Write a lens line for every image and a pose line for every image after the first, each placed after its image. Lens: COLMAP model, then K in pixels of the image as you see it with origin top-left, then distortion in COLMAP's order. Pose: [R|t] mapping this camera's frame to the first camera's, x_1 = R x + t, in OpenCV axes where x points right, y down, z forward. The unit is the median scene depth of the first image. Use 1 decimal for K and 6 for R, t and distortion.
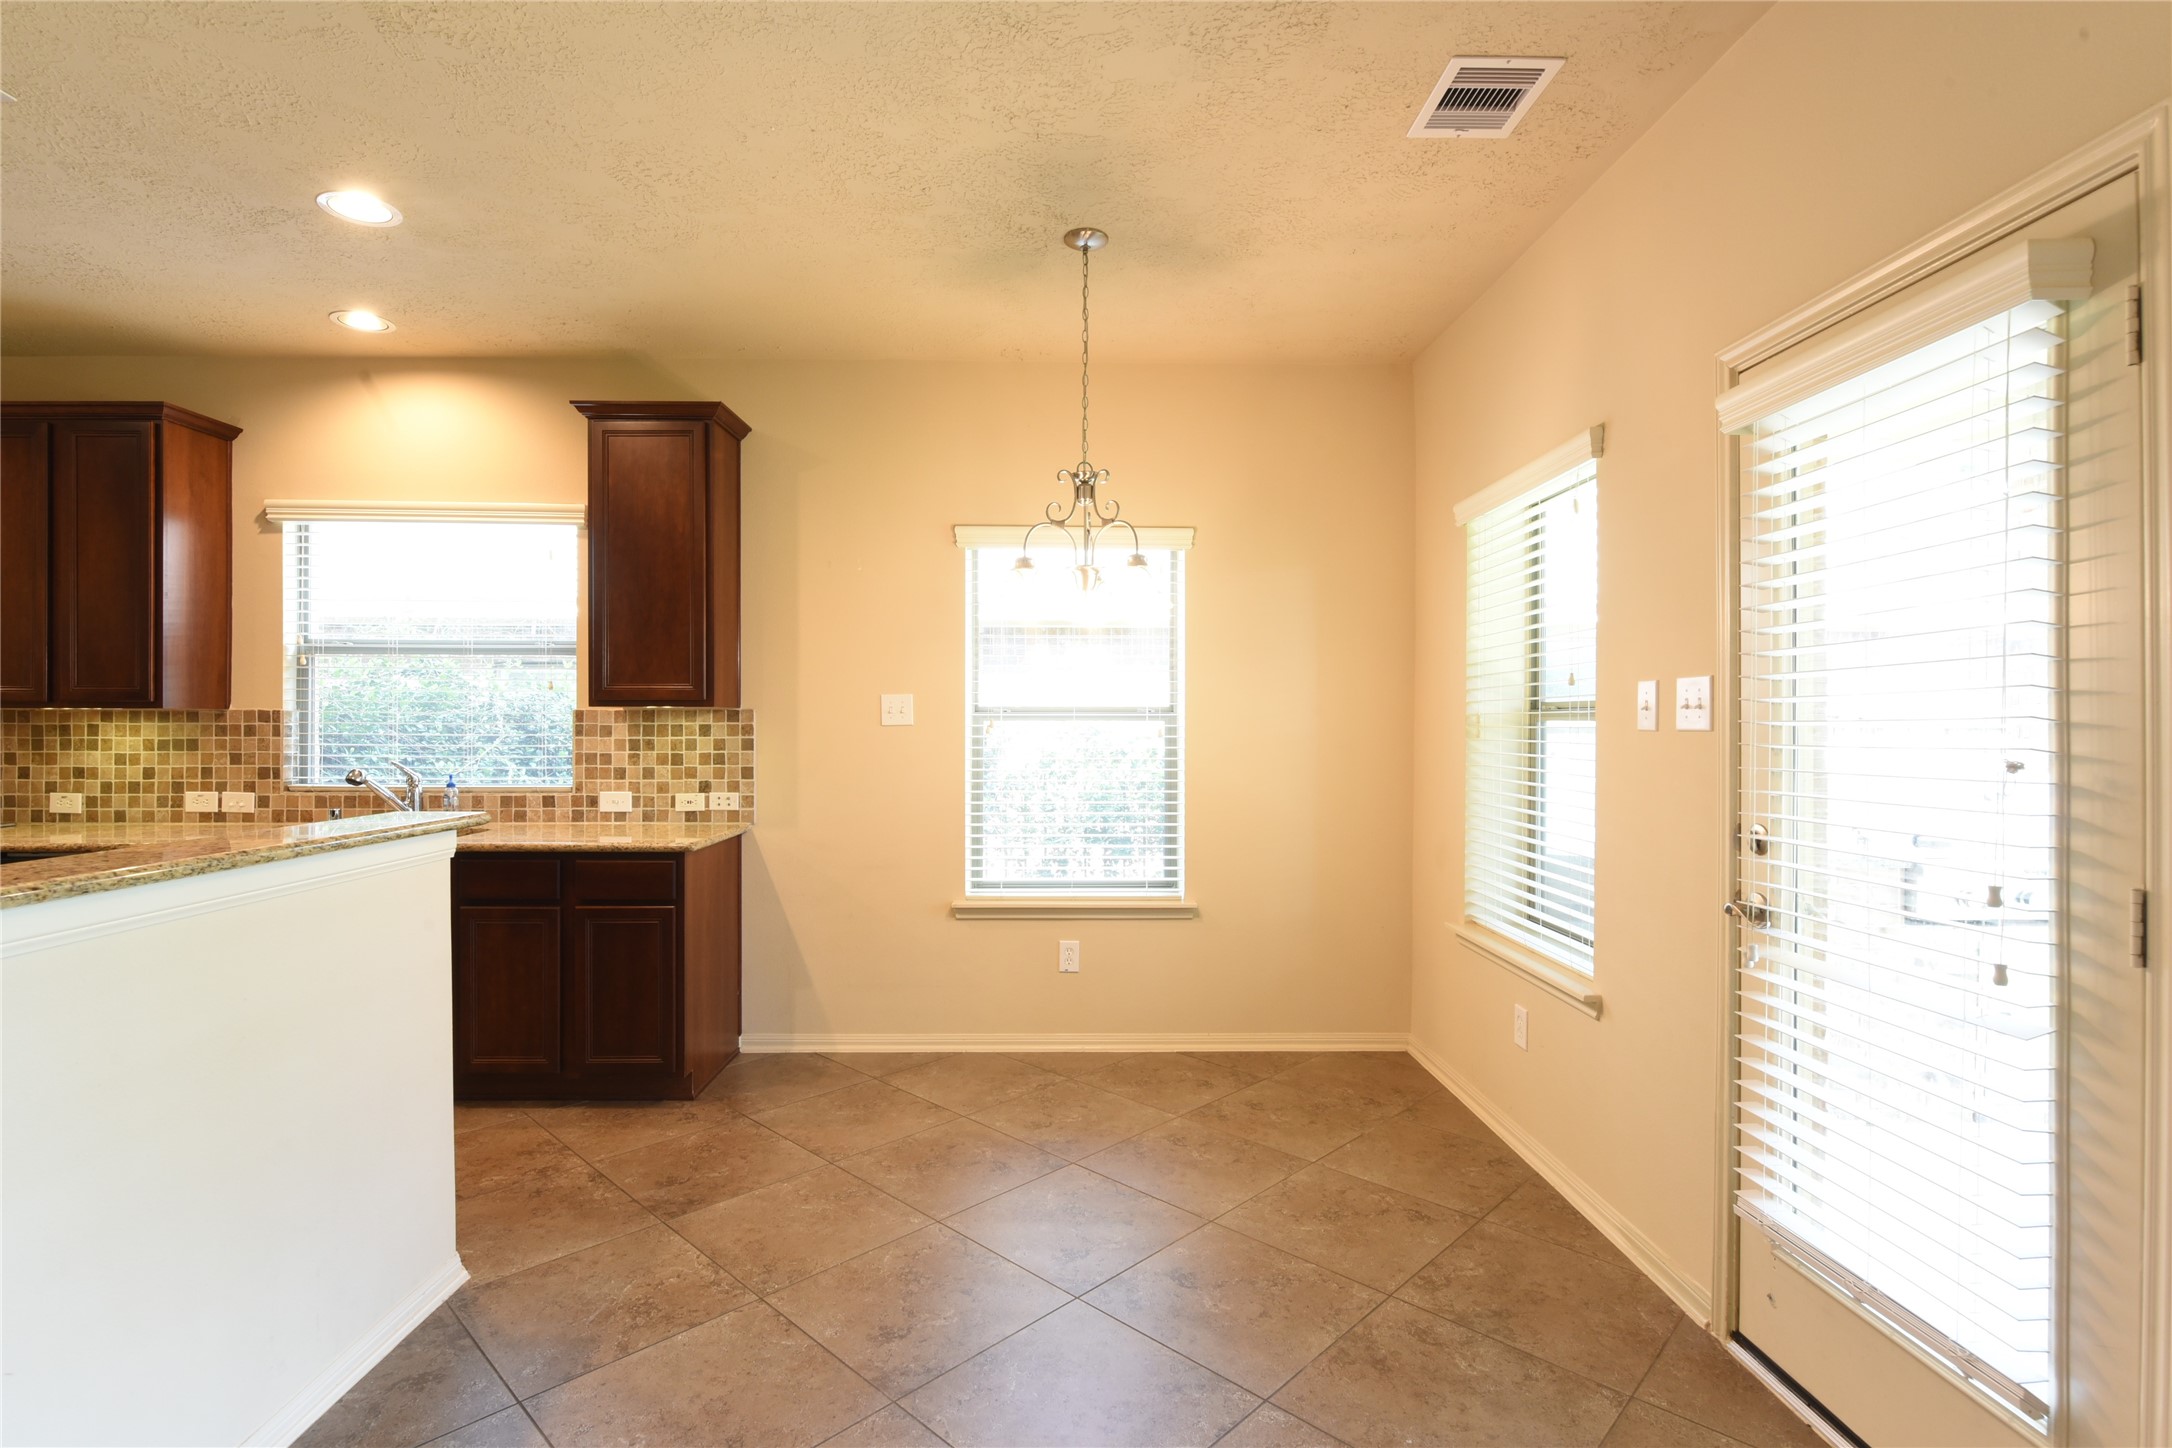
lens RADIAL K [[1022.6, 0, 1077.1], [0, 1022.6, 724.4], [0, 0, 1]] dist [-0.007449, -0.002917]
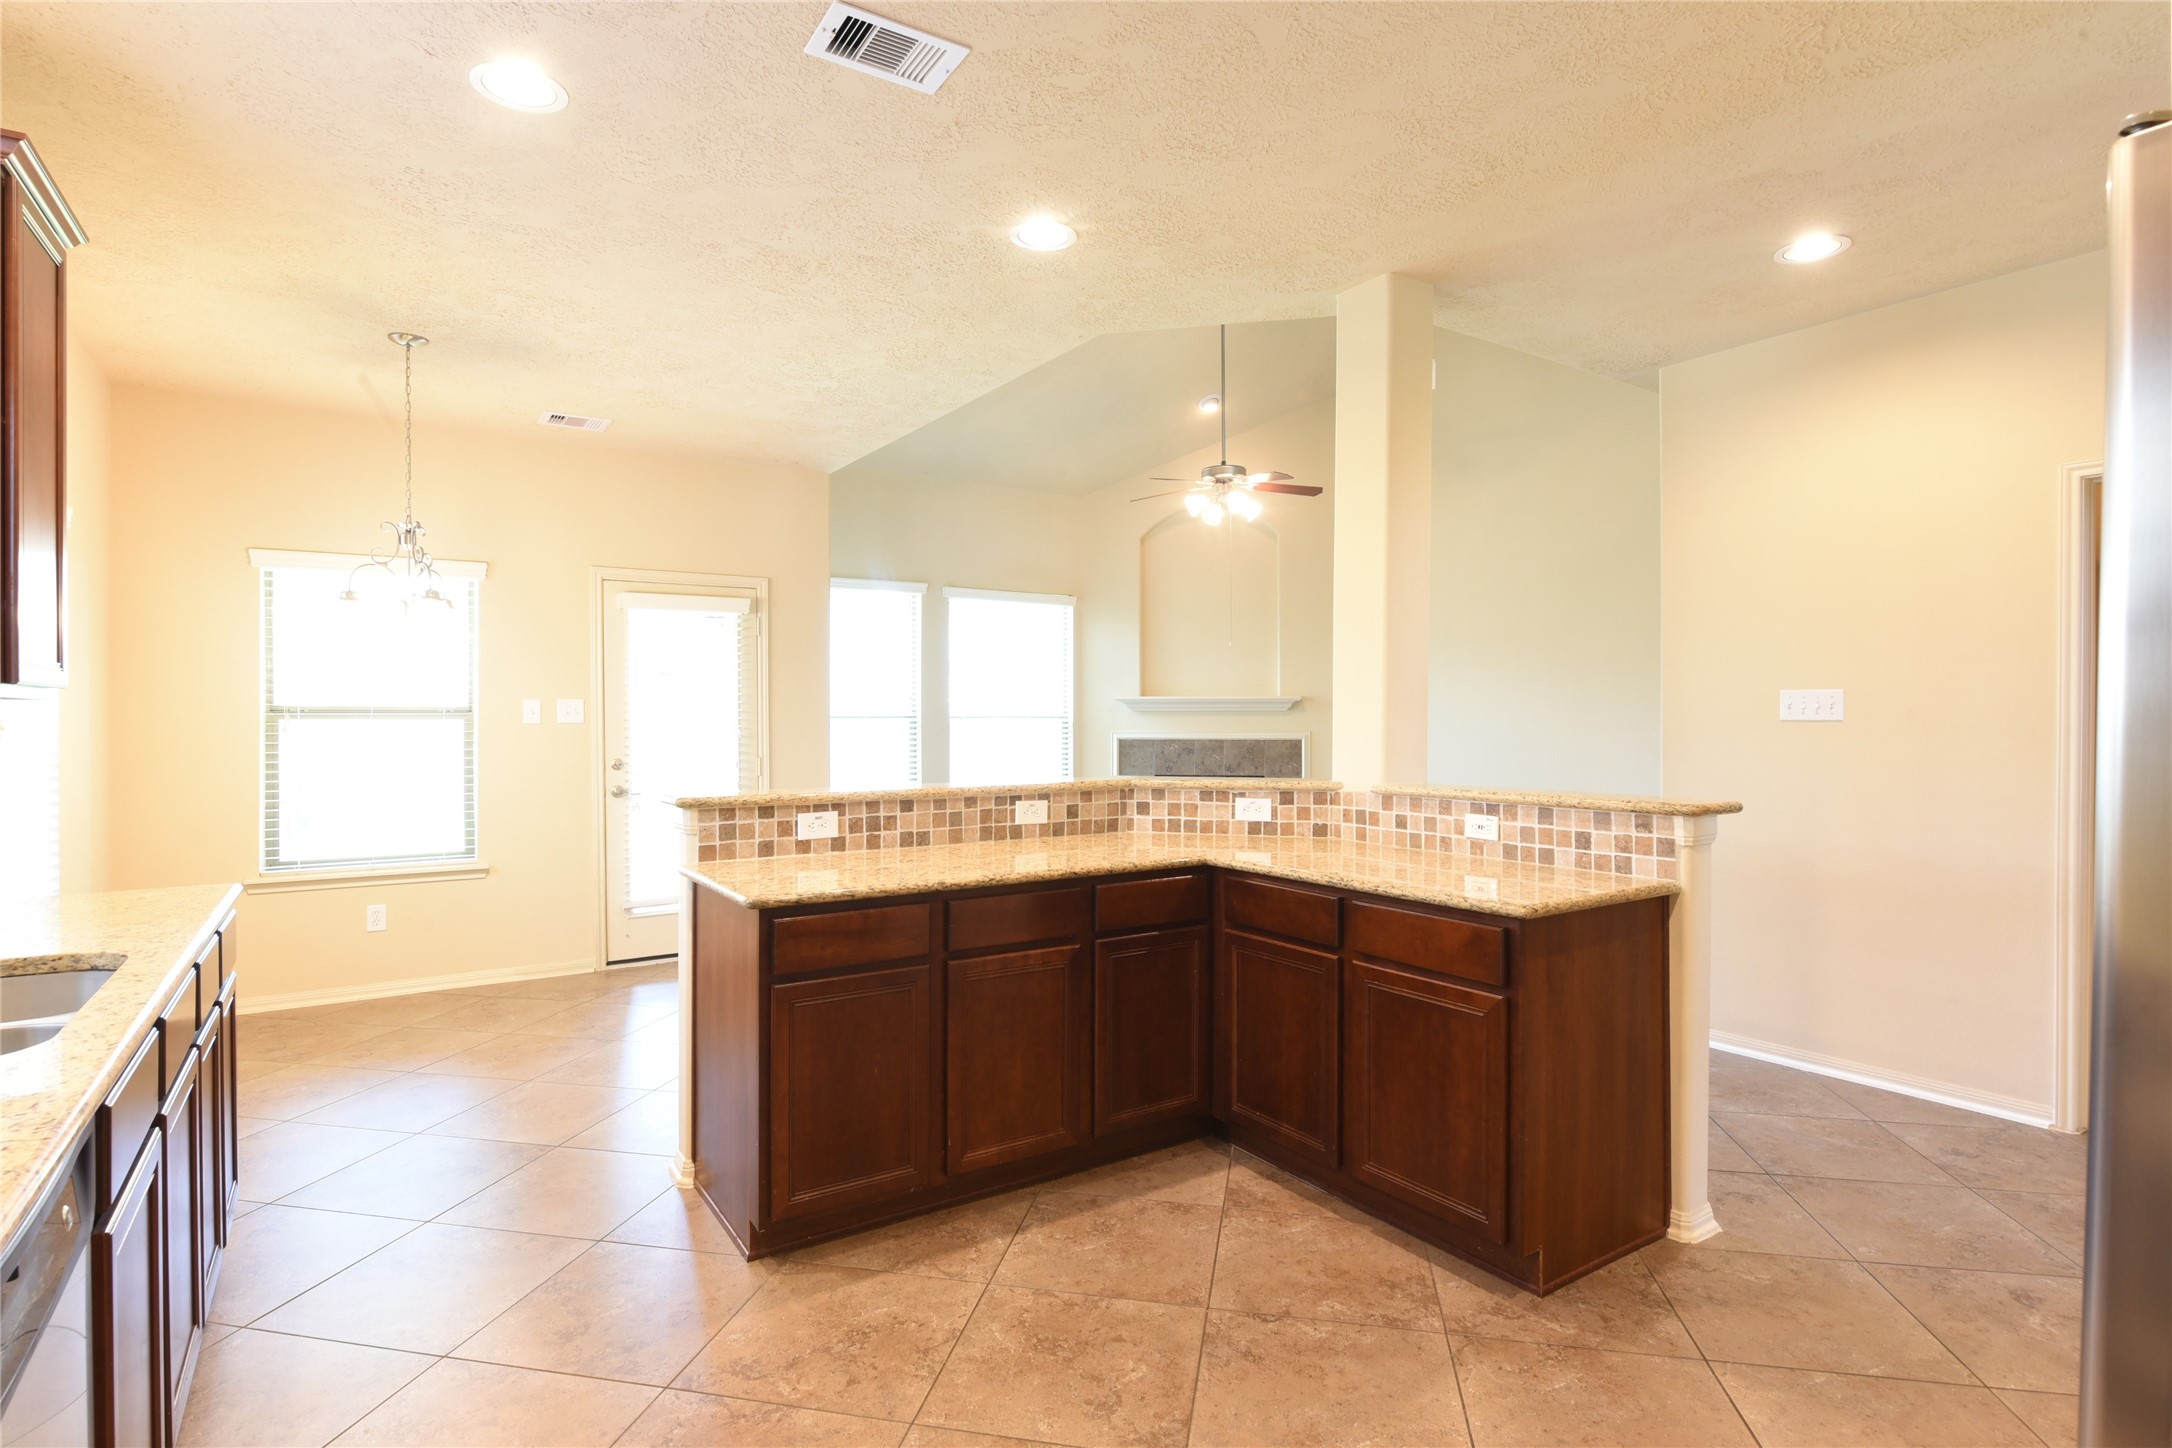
lens RADIAL K [[1085.6, 0, 1075.7], [0, 1085.6, 723.4], [0, 0, 1]] dist [-0.002173, -0.005562]
pose [[-0.533982, -0.006133, 0.845473, -1.188718], [0.003121, 0.999953, 0.009225, -0.006784], [-0.845490, 0.007564, -0.533938, 0.773234]]
